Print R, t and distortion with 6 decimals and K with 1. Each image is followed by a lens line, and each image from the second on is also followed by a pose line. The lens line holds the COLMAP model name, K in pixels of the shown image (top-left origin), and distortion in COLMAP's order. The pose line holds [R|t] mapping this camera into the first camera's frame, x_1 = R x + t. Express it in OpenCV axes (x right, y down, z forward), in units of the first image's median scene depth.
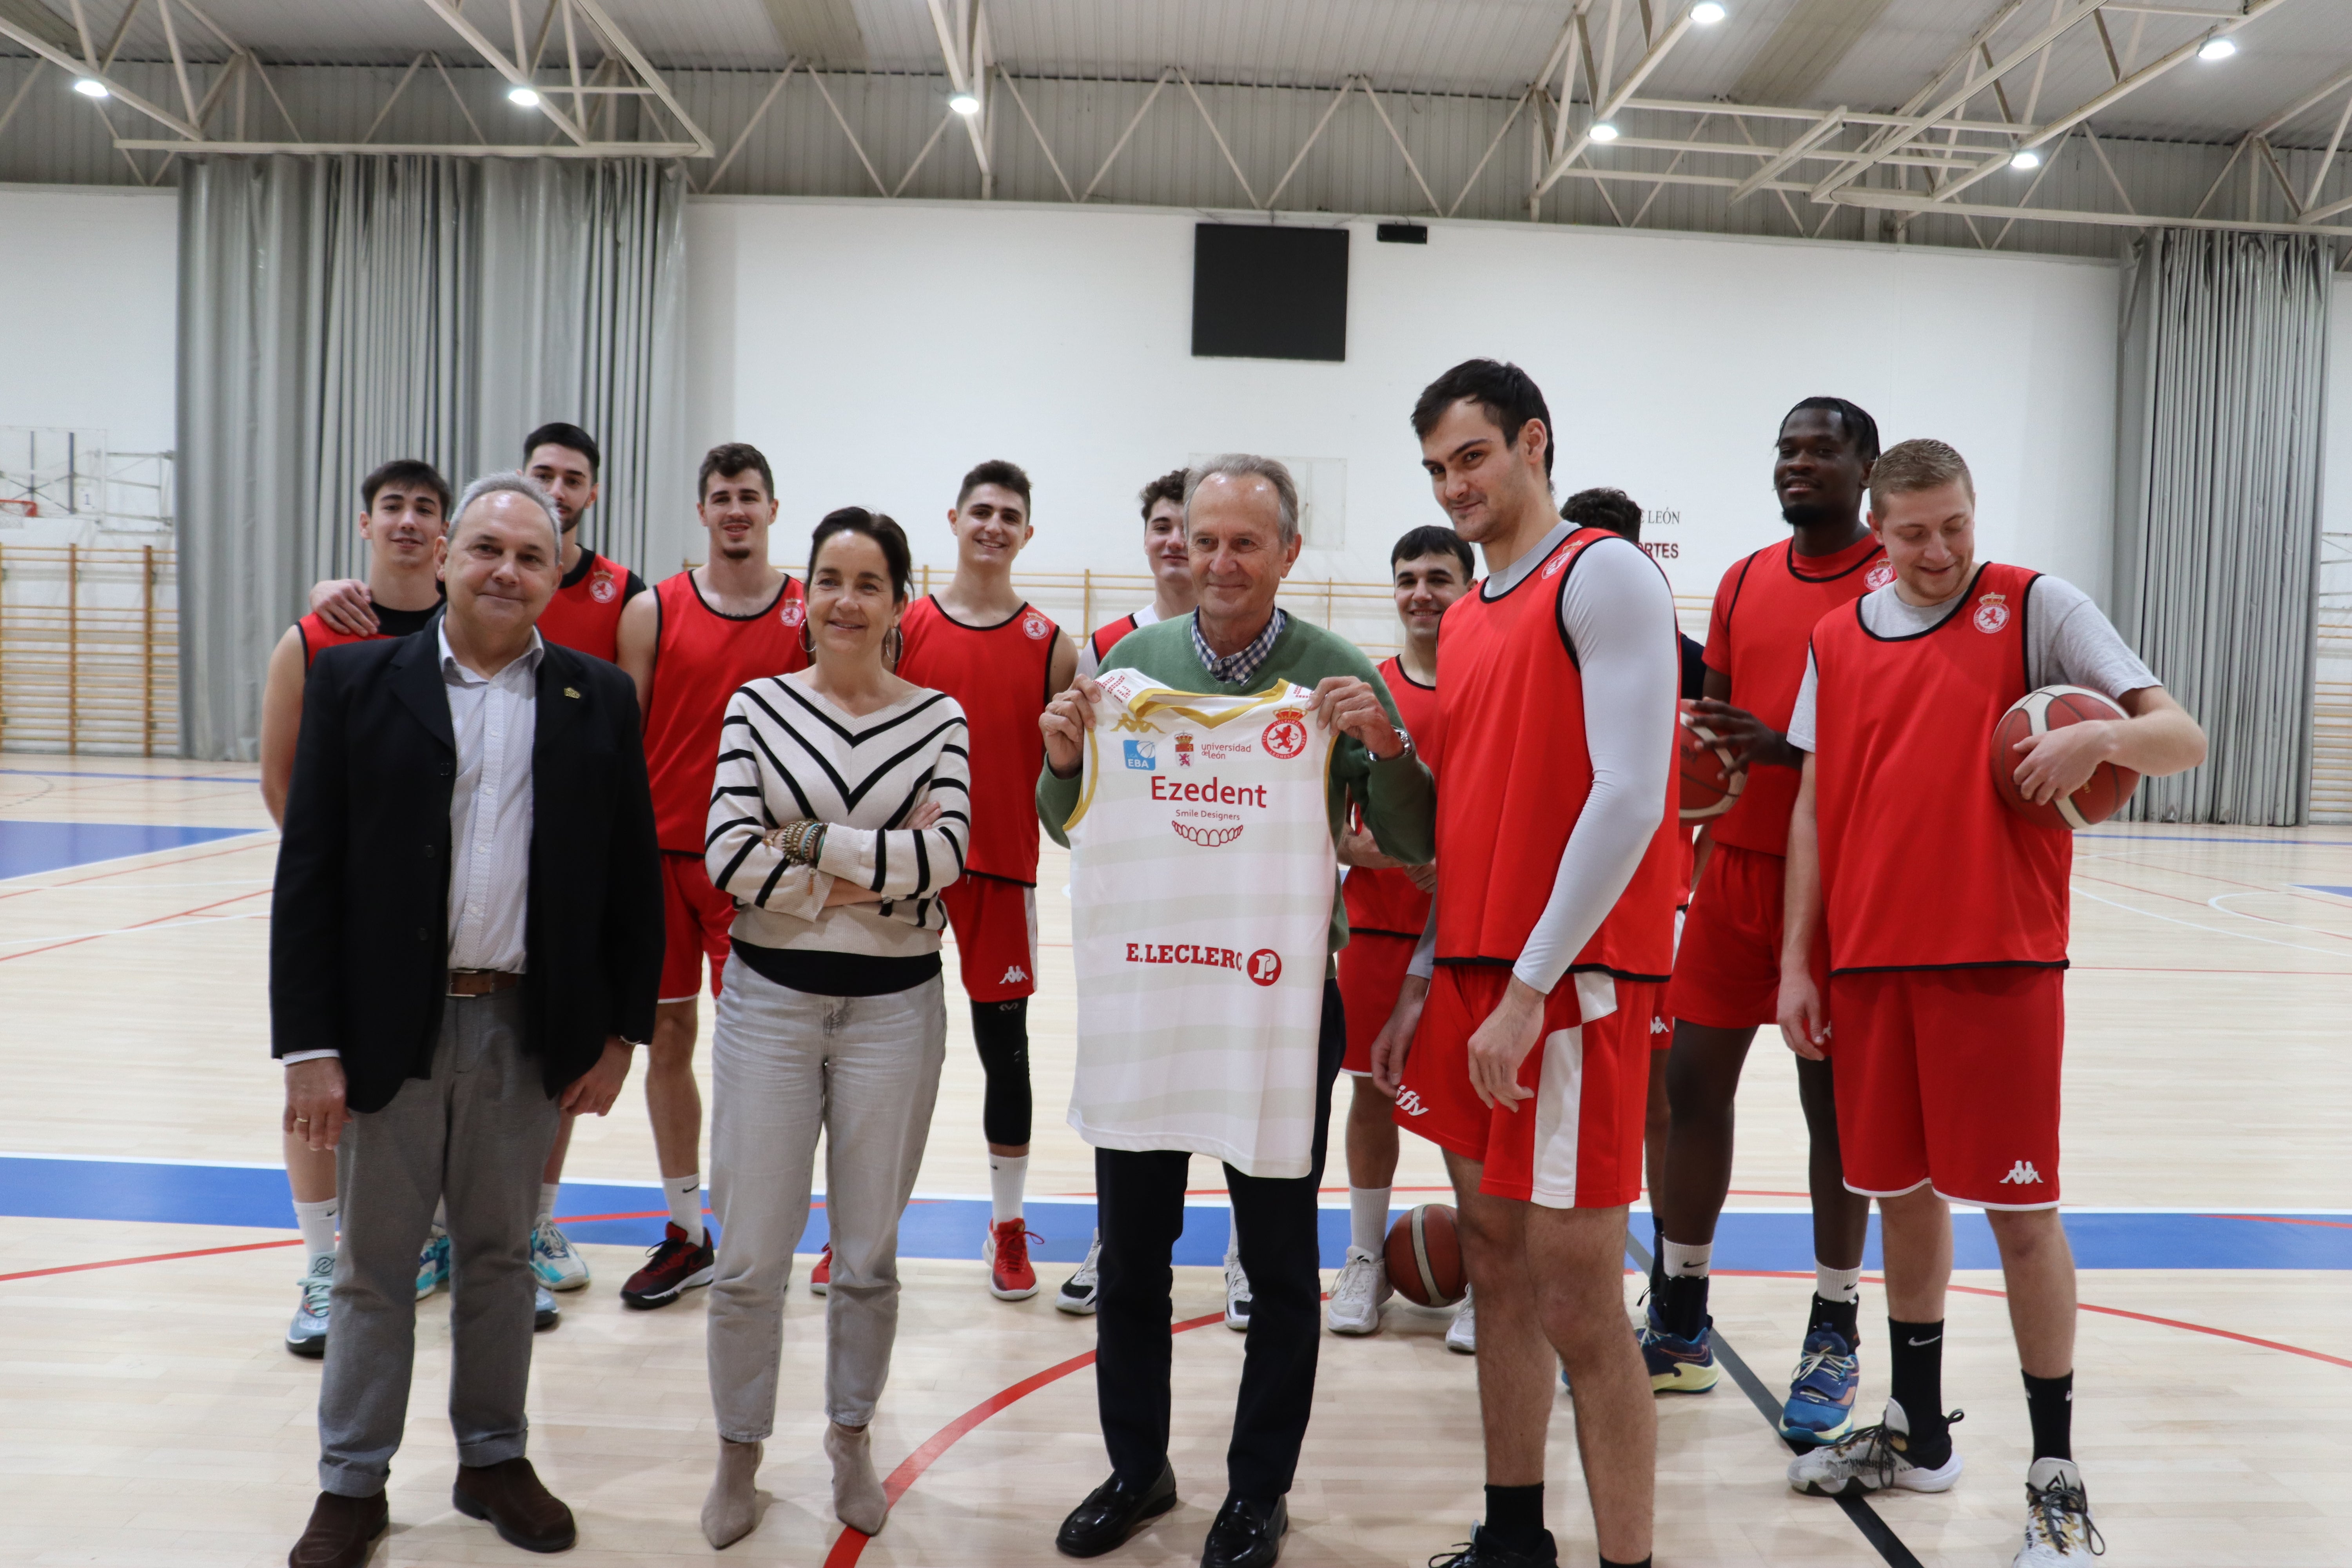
lens RADIAL K [[1934.9, 0, 1230.4], [0, 1934.9, 831.0], [0, 0, 1]] dist [-0.139816, 0.115662]
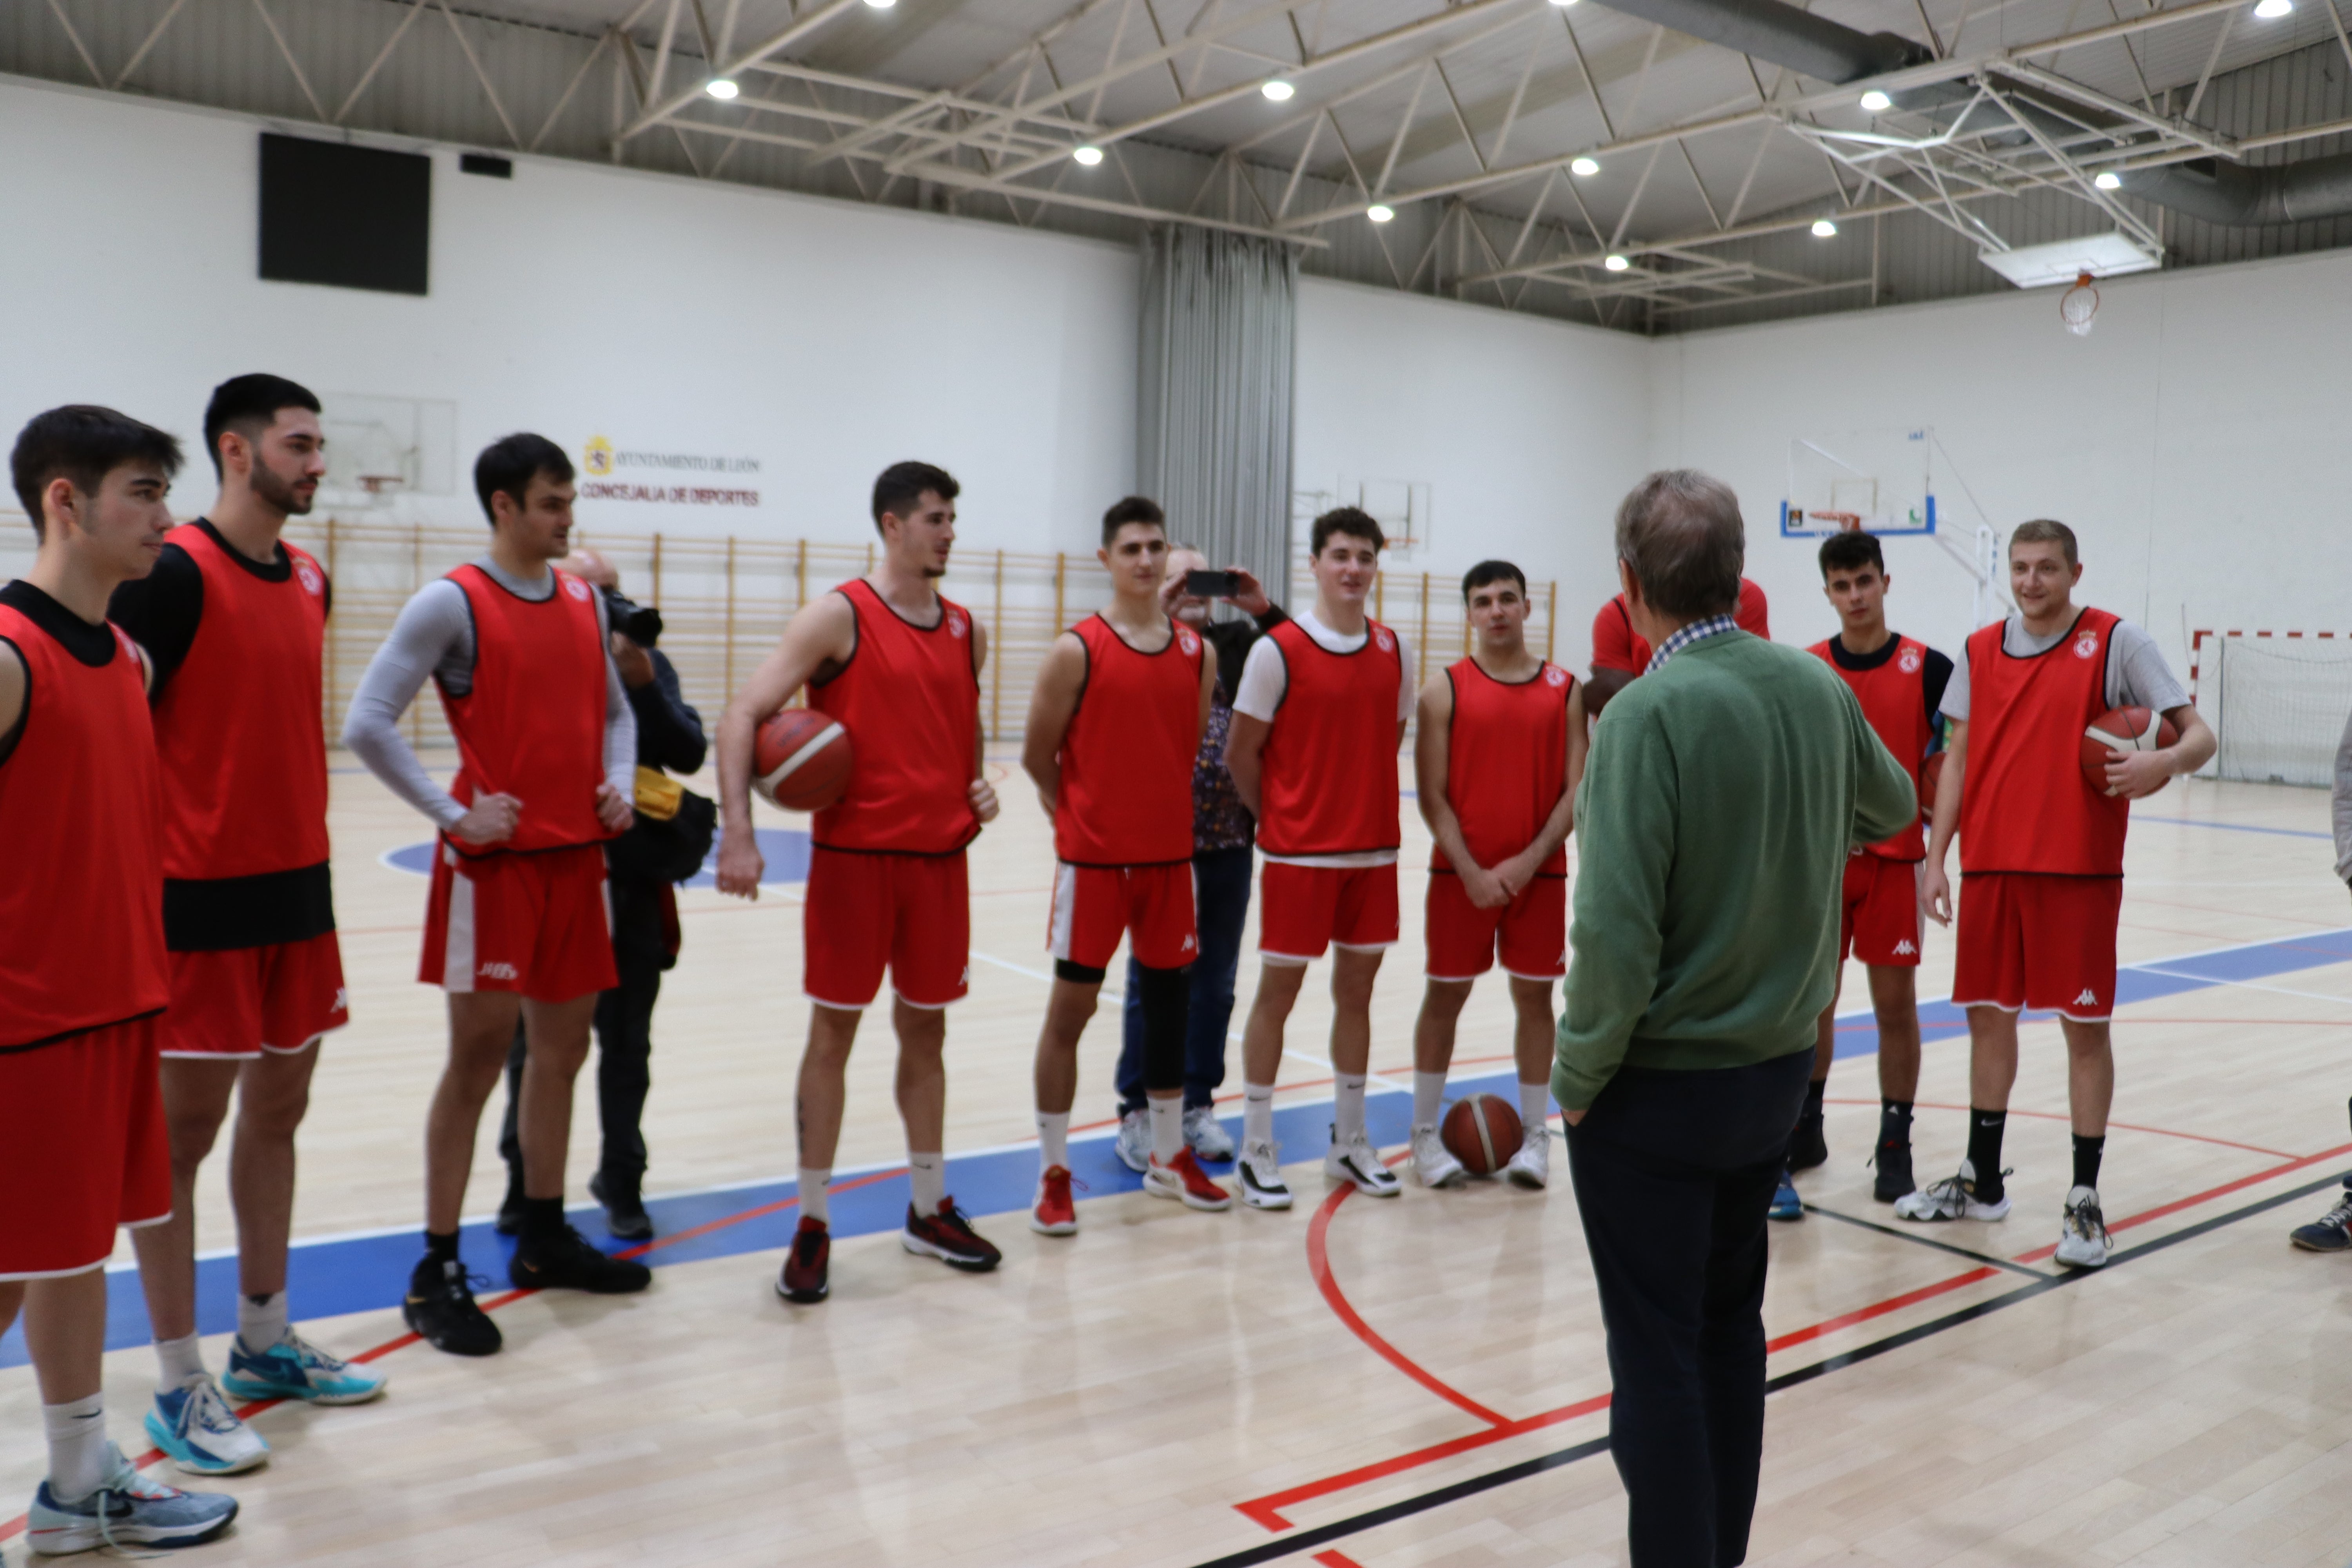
lens RADIAL K [[1934.9, 0, 1196.8], [0, 1934.9, 799.7], [0, 0, 1]] dist [-0.139816, 0.115662]
pose [[0.848087, -0.051373, 0.527360, -0.123592], [0.041188, 0.998669, 0.031049, -0.008101], [-0.528253, -0.004611, 0.849074, 0.003275]]
